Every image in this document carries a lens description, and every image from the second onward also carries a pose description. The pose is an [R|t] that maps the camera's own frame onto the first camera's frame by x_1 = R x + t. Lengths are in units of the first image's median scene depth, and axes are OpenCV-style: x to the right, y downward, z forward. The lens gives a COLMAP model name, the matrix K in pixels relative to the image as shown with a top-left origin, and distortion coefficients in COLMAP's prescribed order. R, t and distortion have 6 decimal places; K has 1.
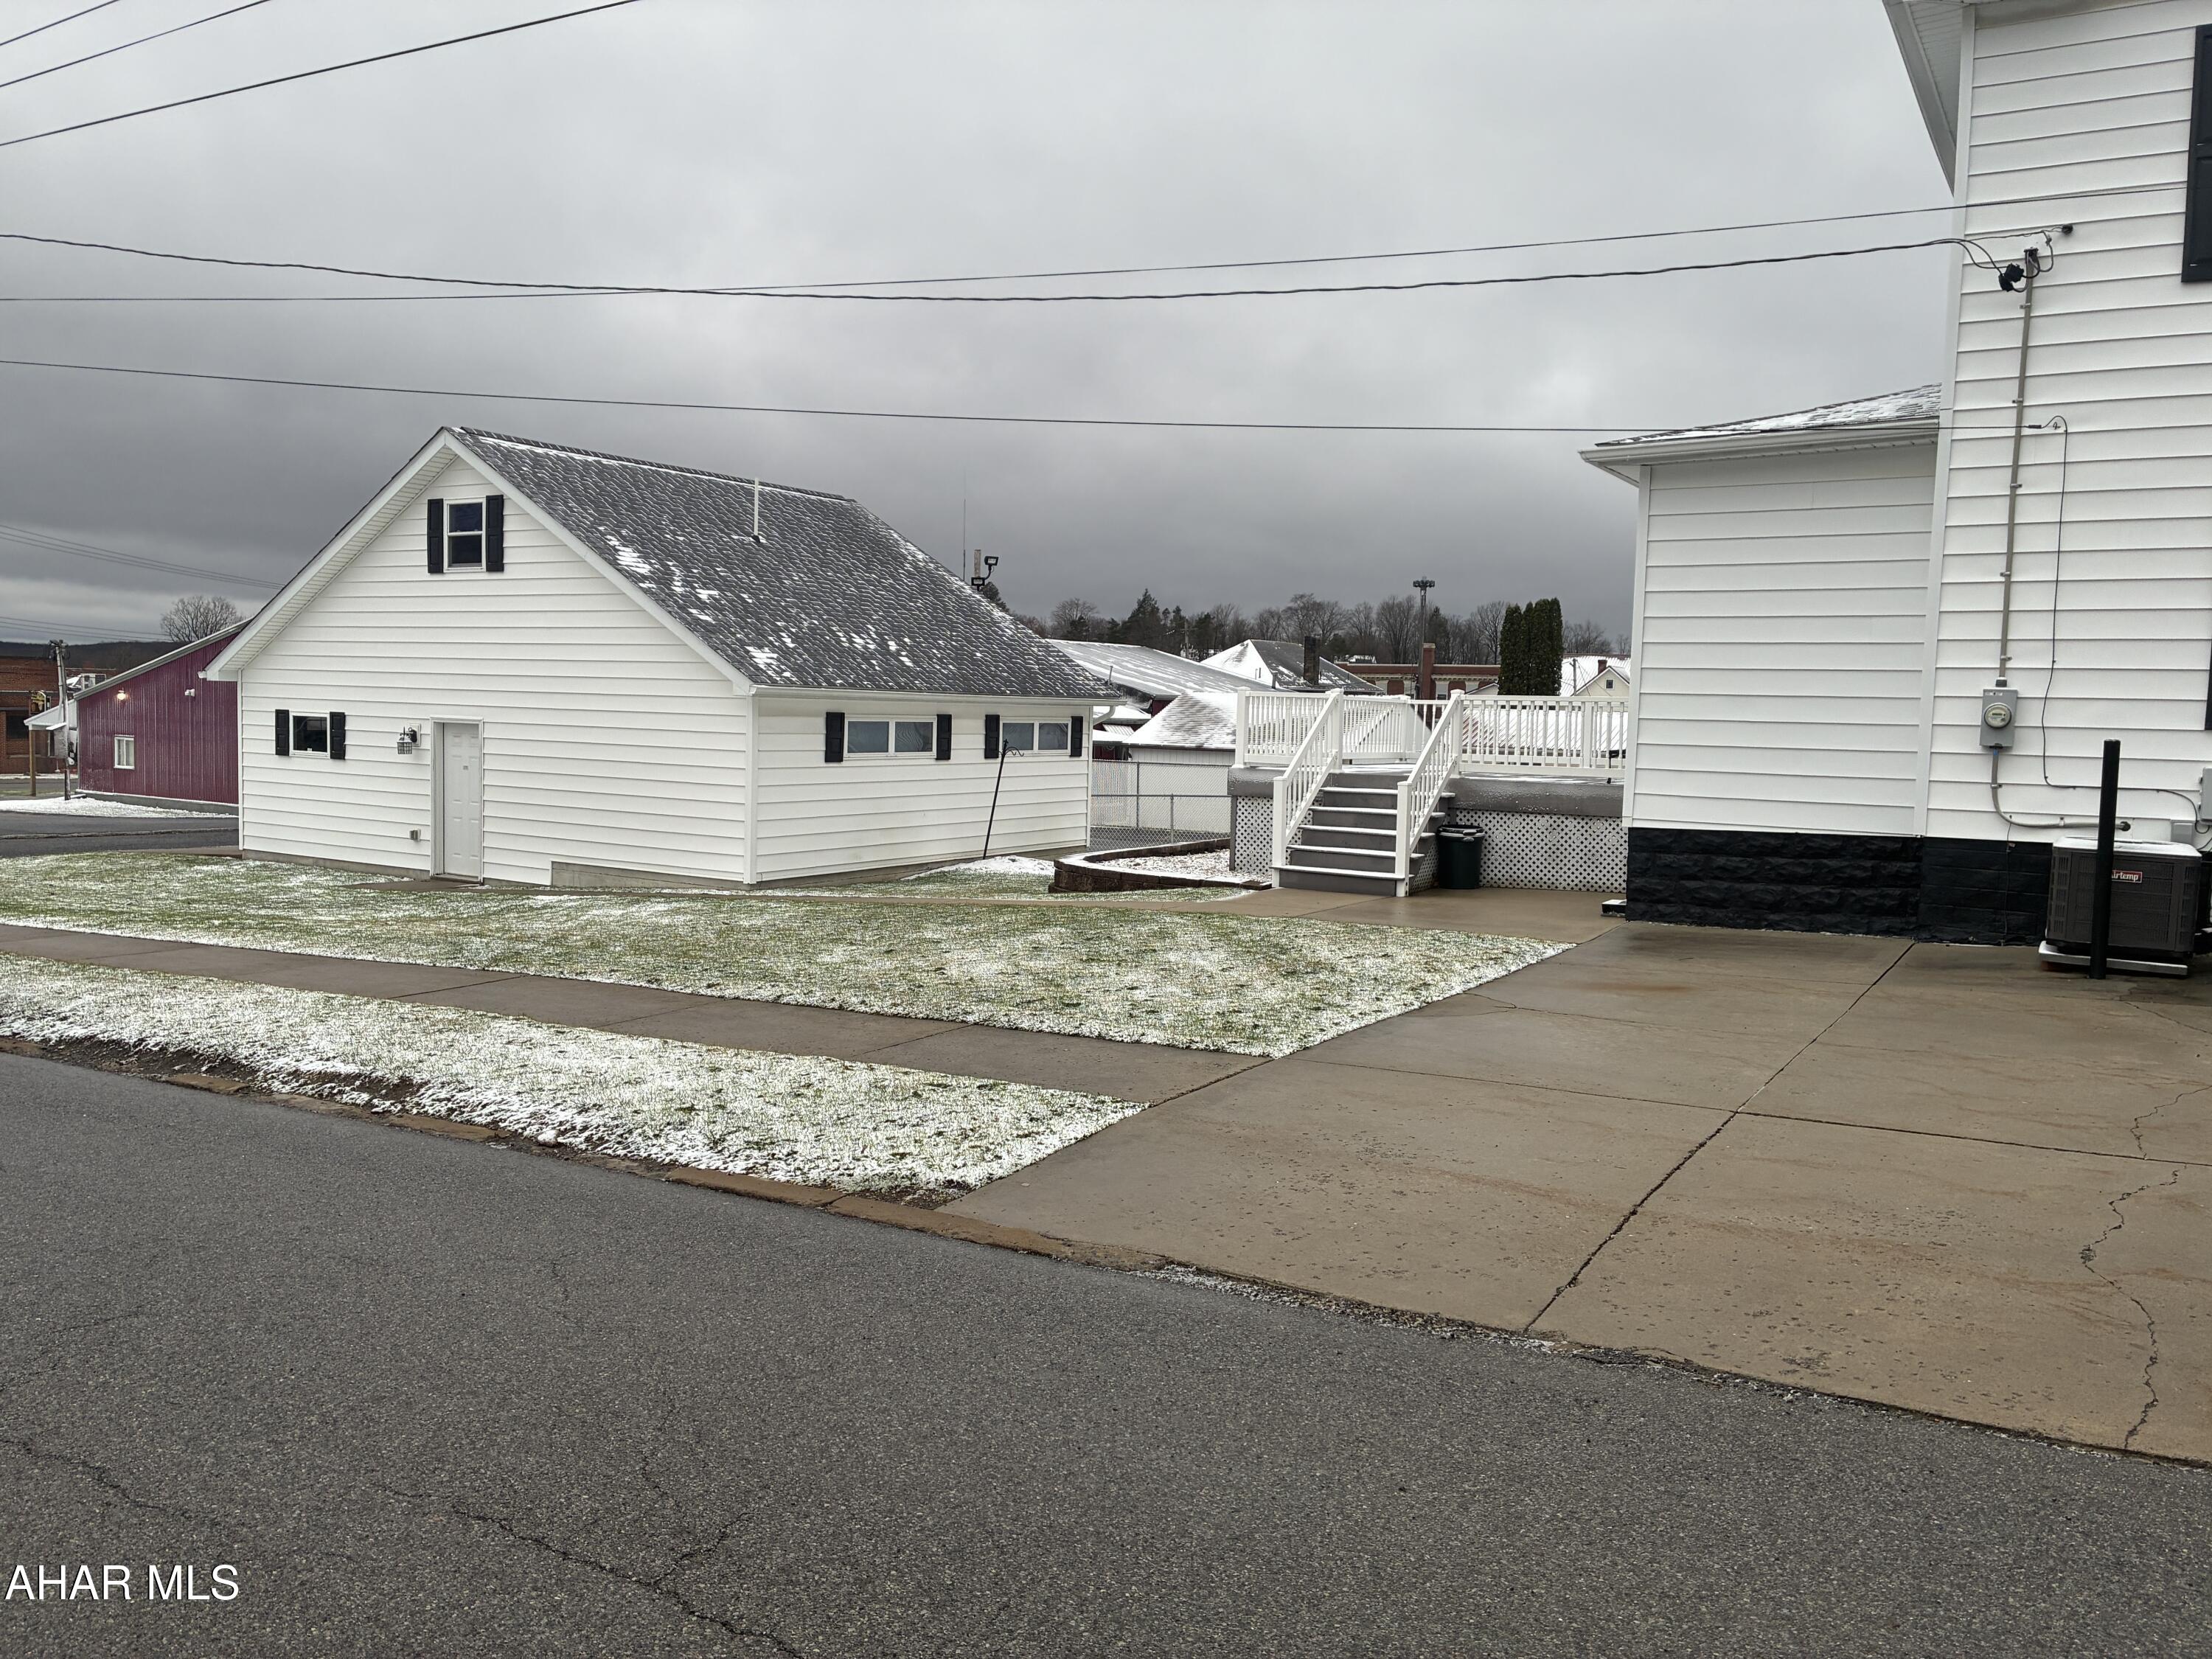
lens RADIAL K [[1686.0, 0, 1028.8], [0, 1686.0, 791.6], [0, 0, 1]] dist [0.028495, -0.027513]
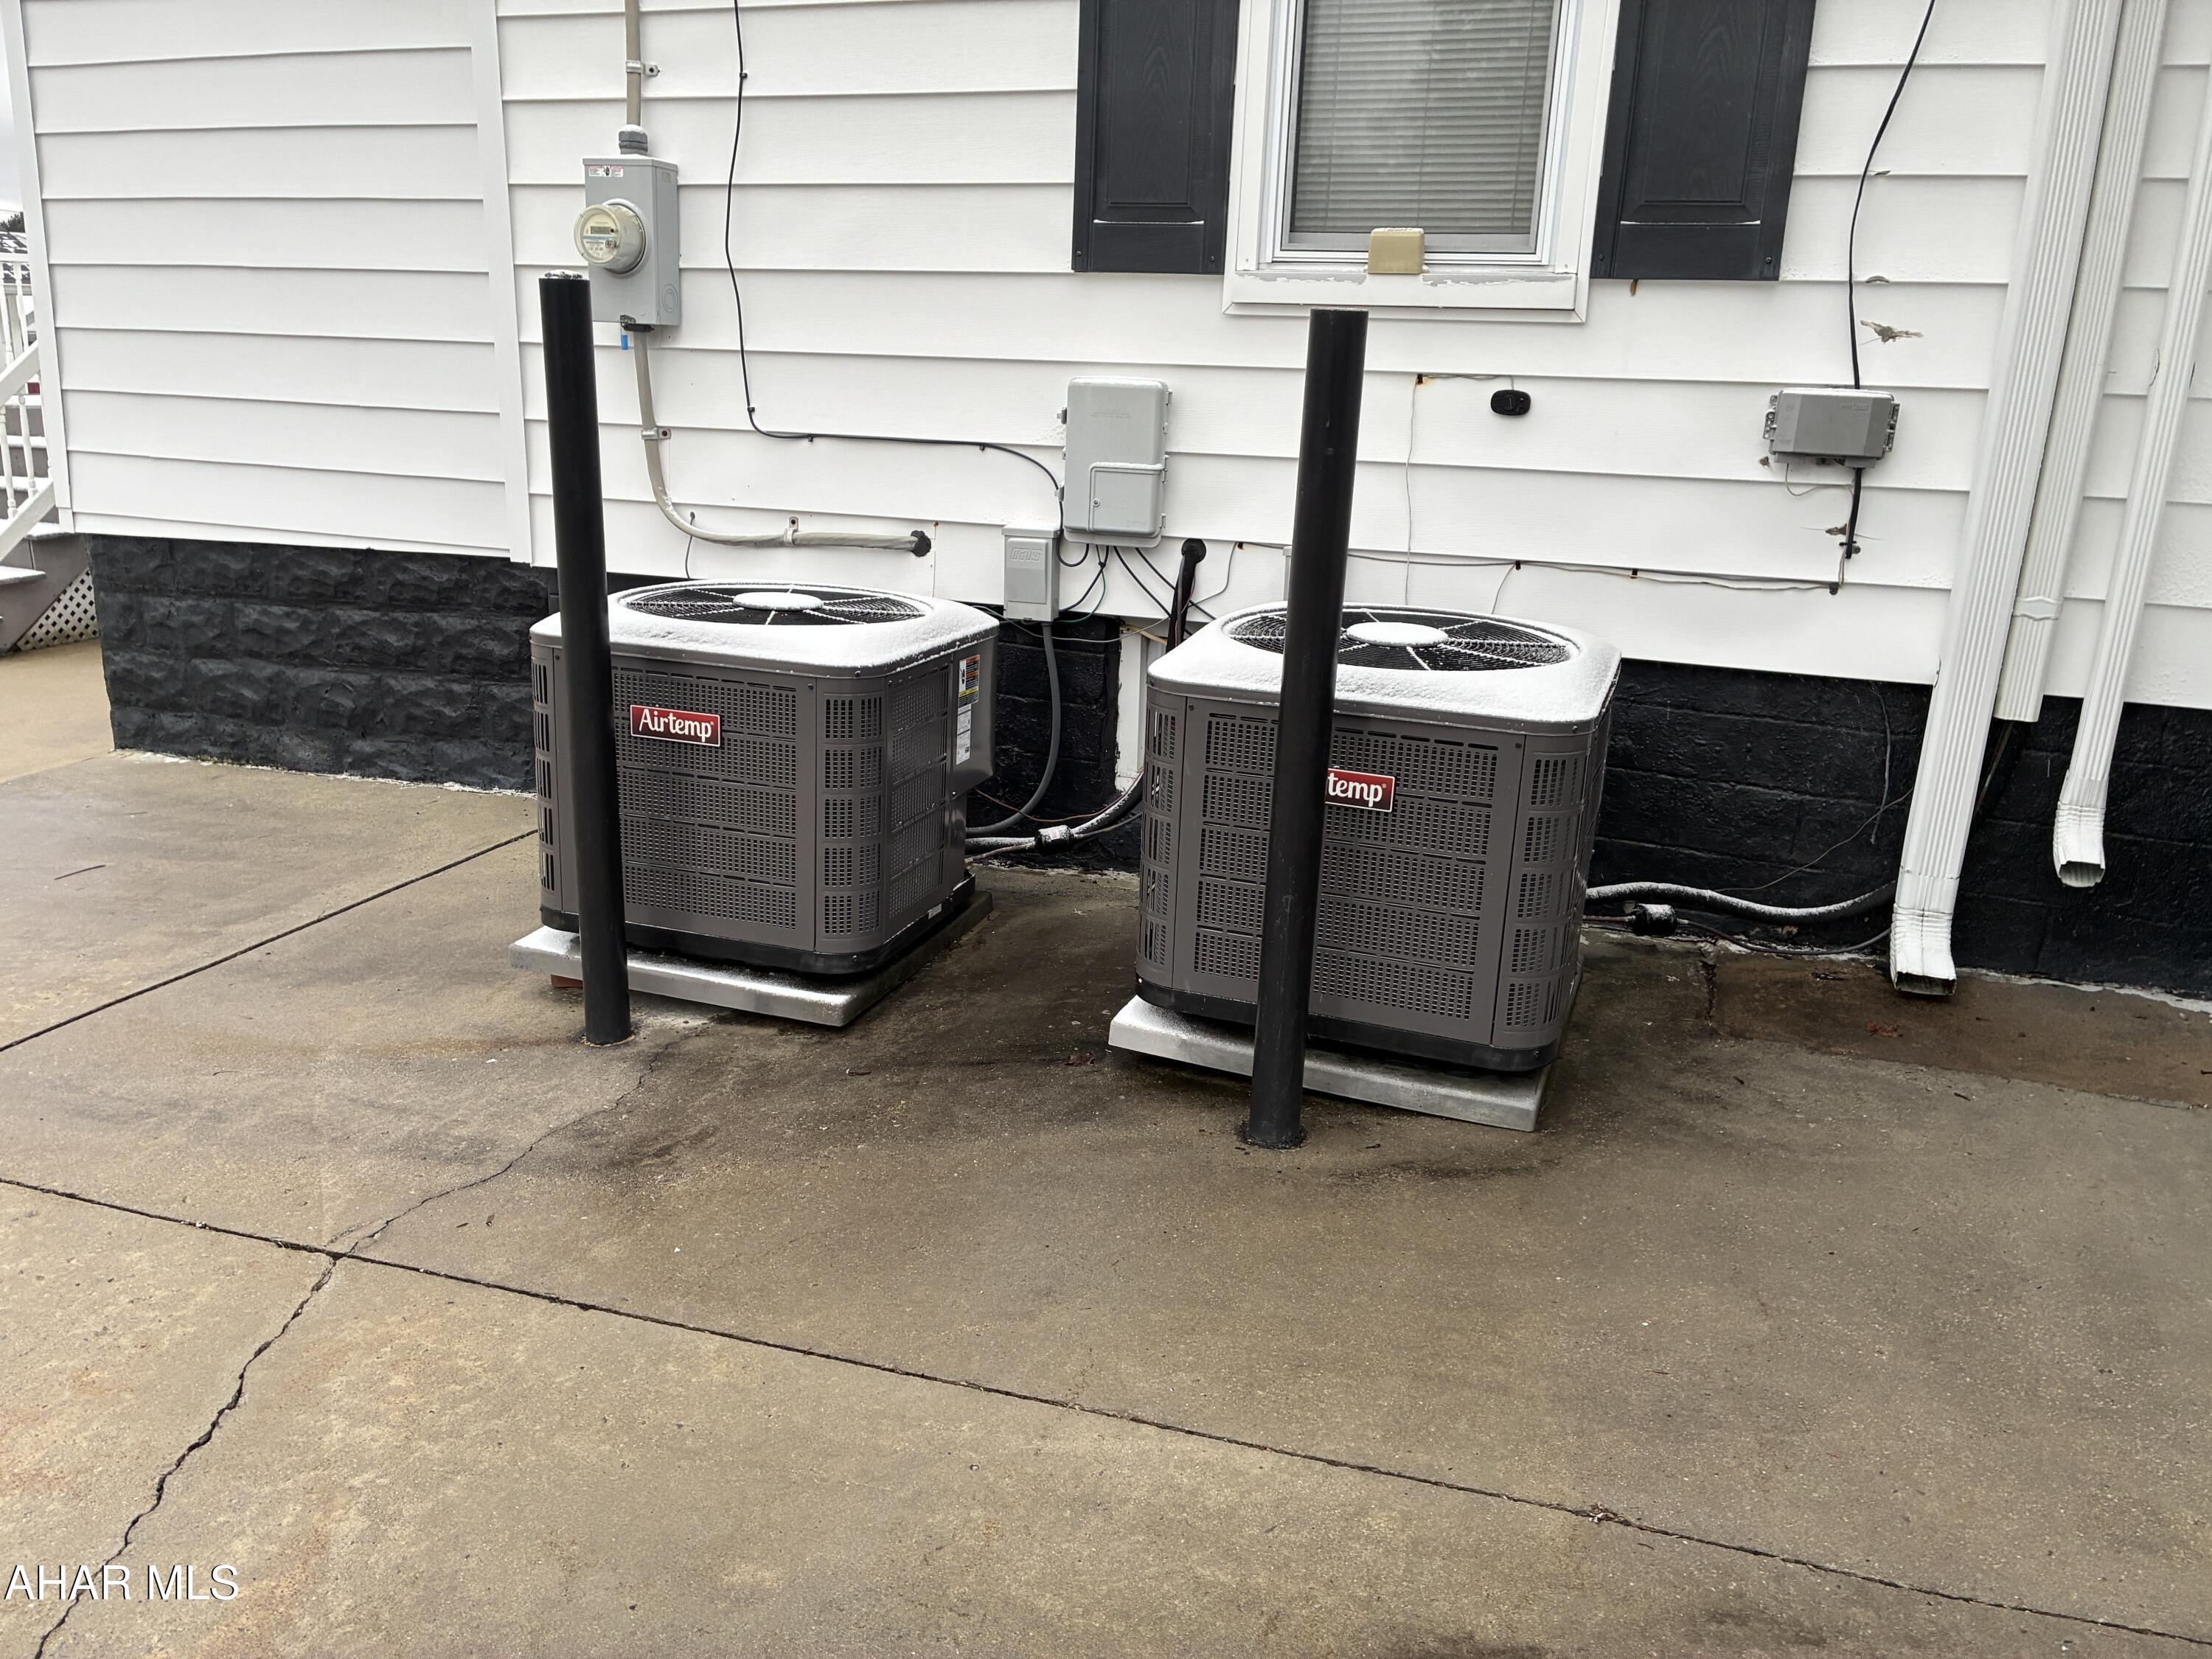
lens RADIAL K [[1686.0, 0, 1086.6], [0, 1686.0, 819.3], [0, 0, 1]] dist [0.028495, -0.027513]
pose [[0.979159, -0.049150, 0.197057, 0.541897], [0.003929, 0.974677, 0.223583, -0.003288], [-0.203056, -0.218149, 0.954557, 0.554796]]
